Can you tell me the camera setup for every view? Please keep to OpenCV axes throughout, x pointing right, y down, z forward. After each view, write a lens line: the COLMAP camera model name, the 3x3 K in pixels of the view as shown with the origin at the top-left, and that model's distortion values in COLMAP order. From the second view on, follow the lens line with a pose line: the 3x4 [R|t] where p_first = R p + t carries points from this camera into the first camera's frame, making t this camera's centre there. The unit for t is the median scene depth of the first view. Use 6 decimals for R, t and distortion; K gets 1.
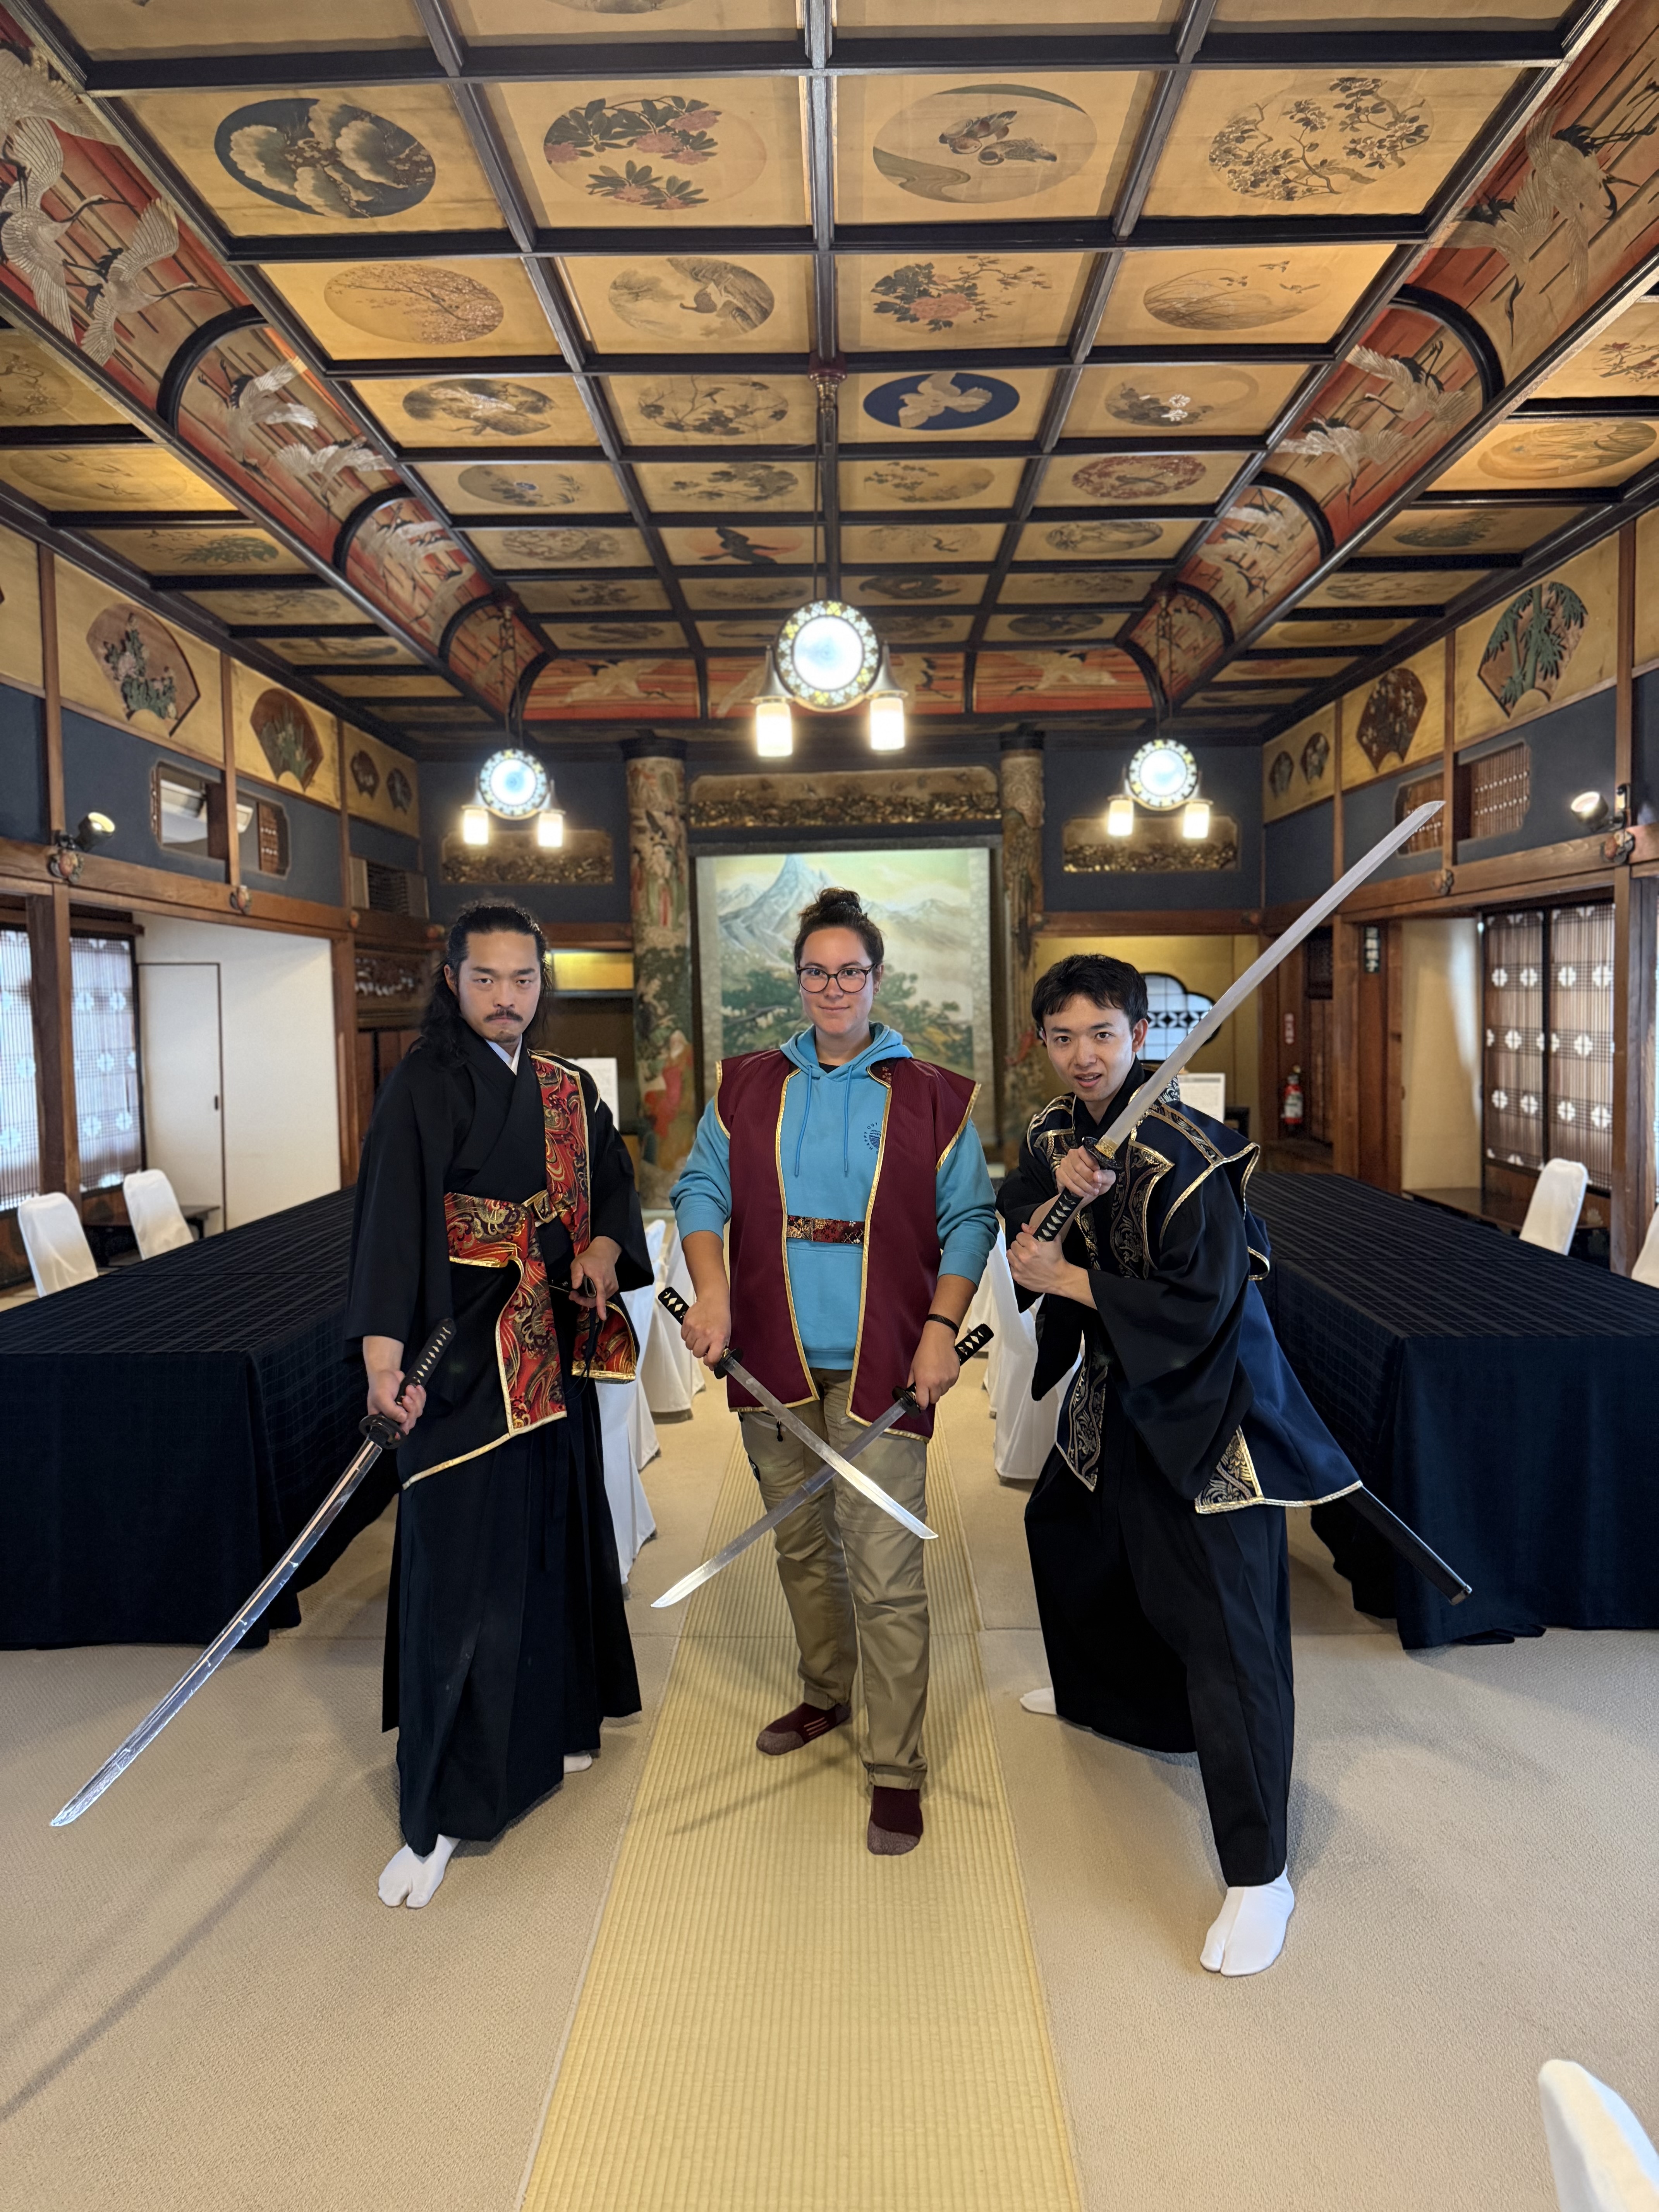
lens RADIAL K [[1556.9, 0, 819.6], [0, 1556.9, 1097.0], [0, 0, 1]] dist [0.107086, -0.141912]
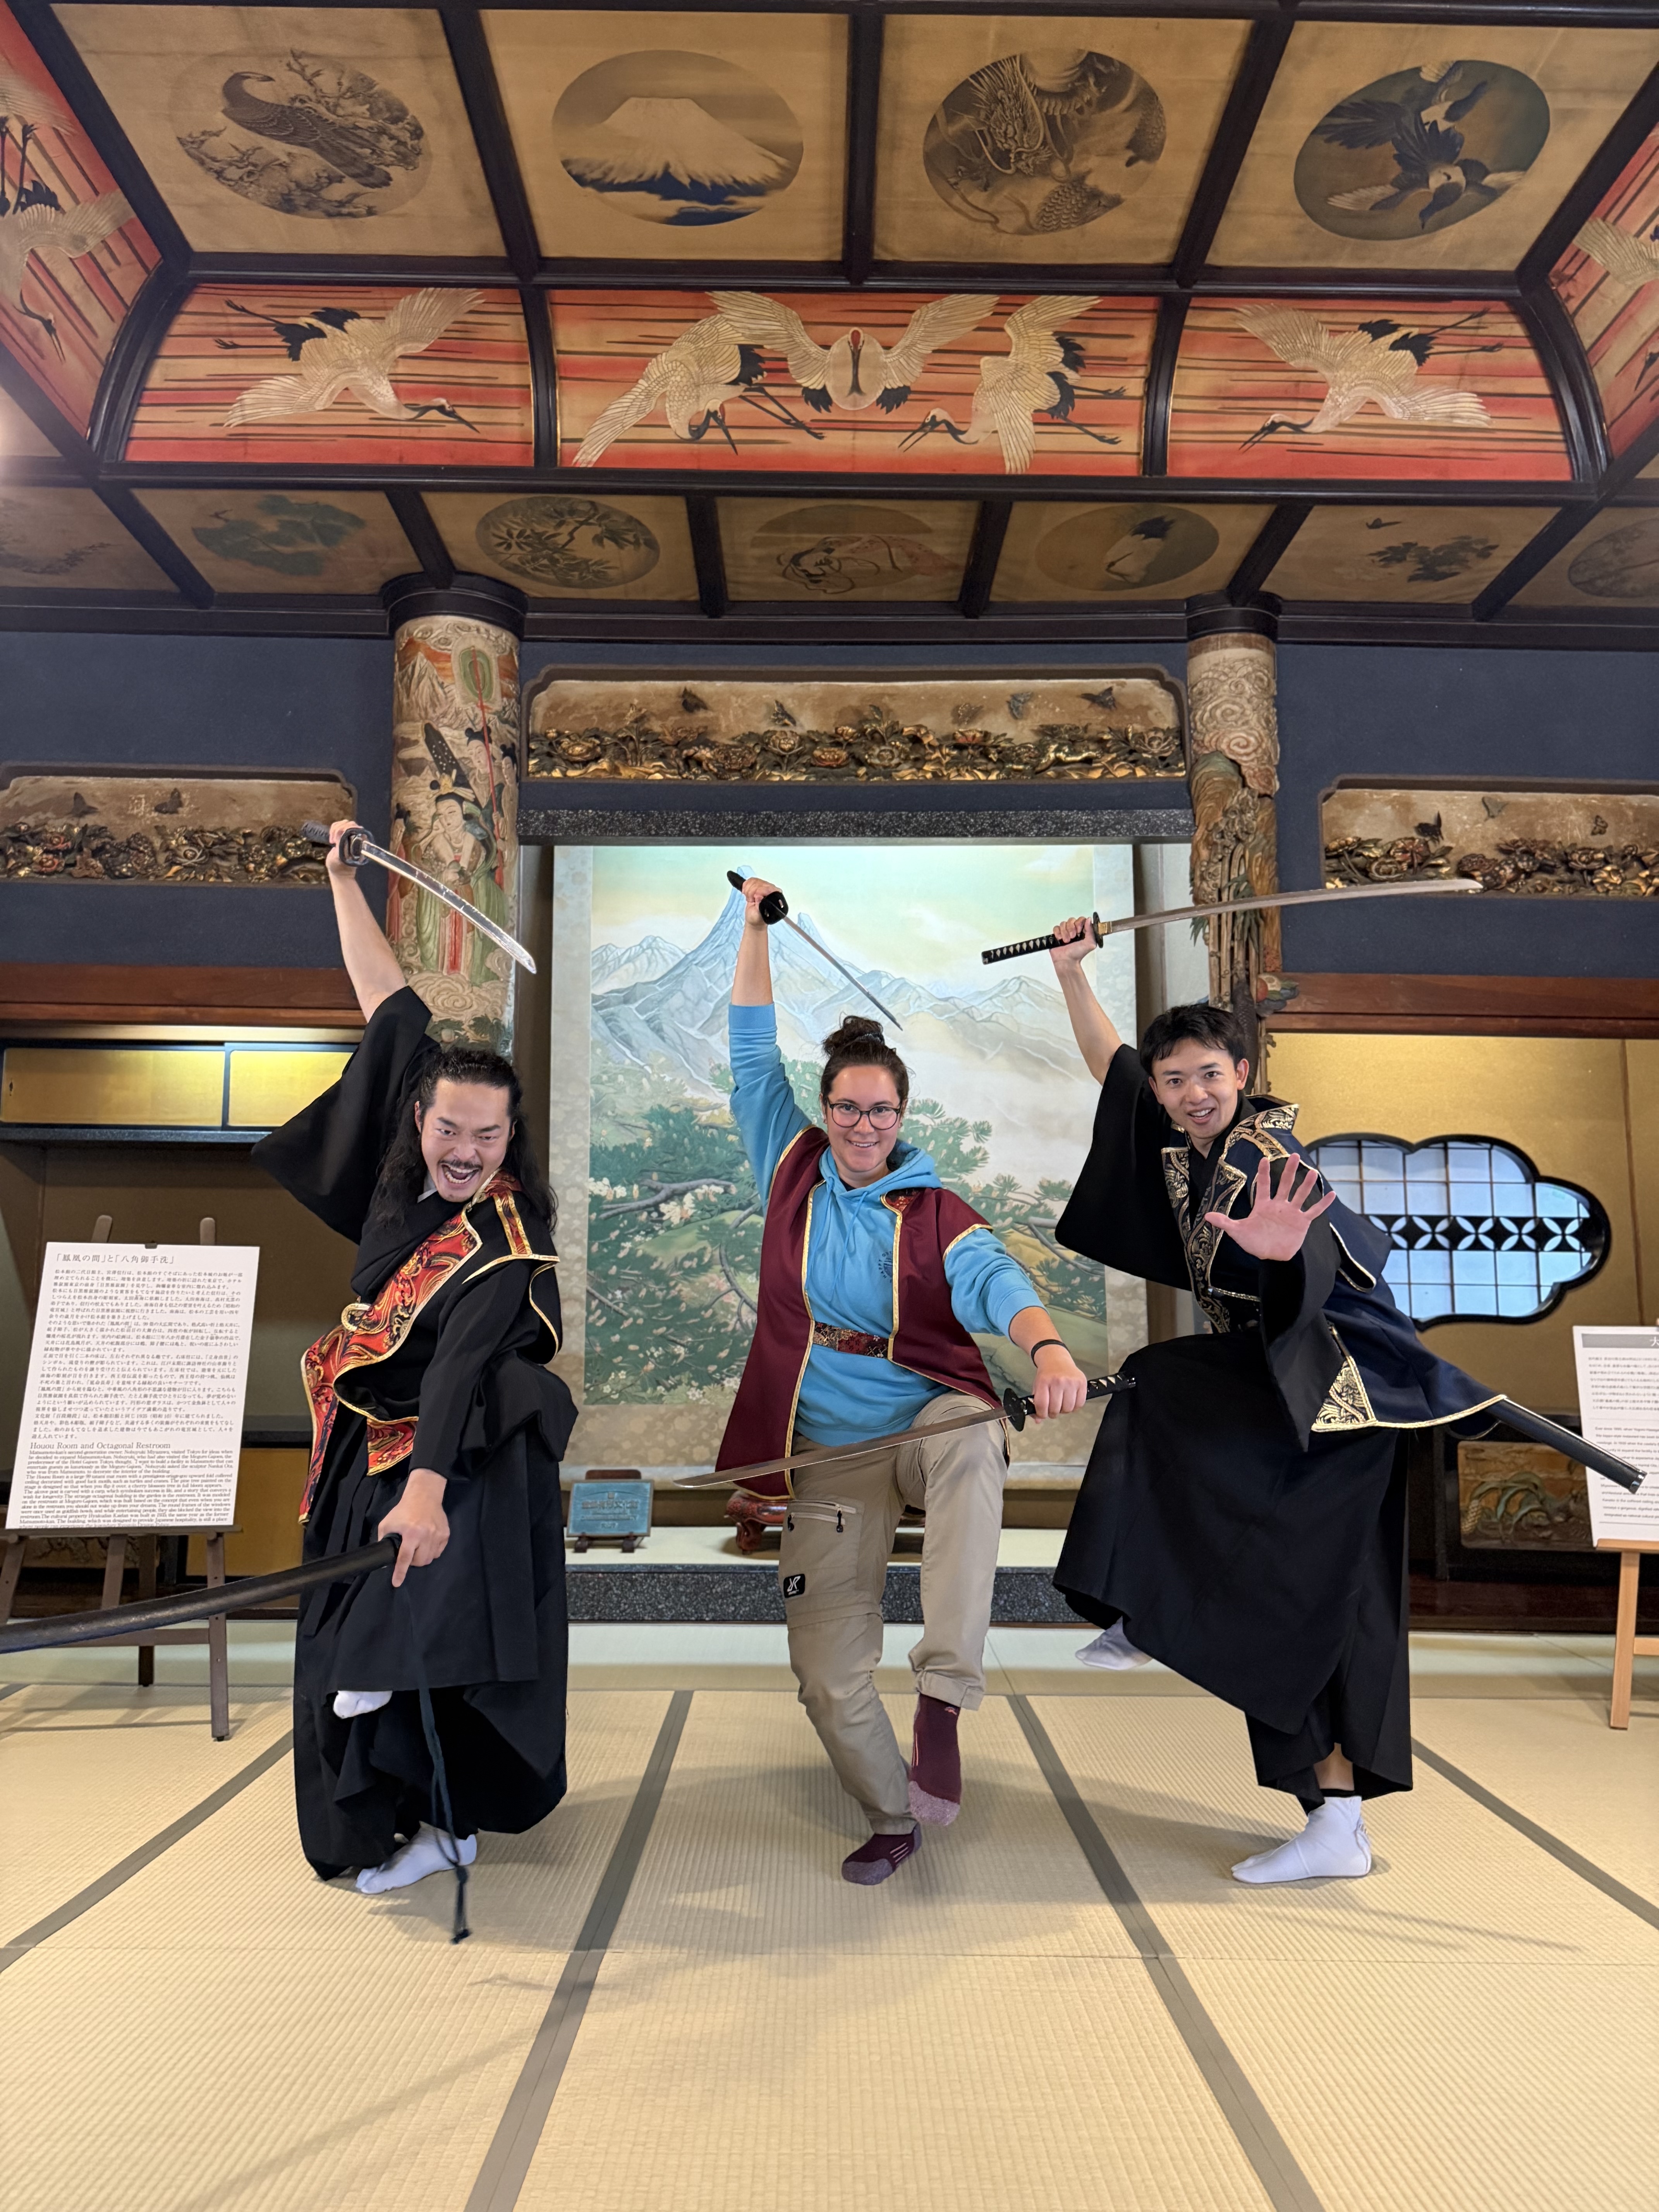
lens RADIAL K [[1540.5, 0, 829.5], [0, 1540.5, 1106.0], [0, 0, 1]] dist [0.132704, -0.216199]
pose [[0.999231, 0.029311, 0.026049, -0.001353], [-0.023847, 0.981556, -0.189682, 0.011840], [-0.031128, 0.188915, 0.981500, 0.626726]]
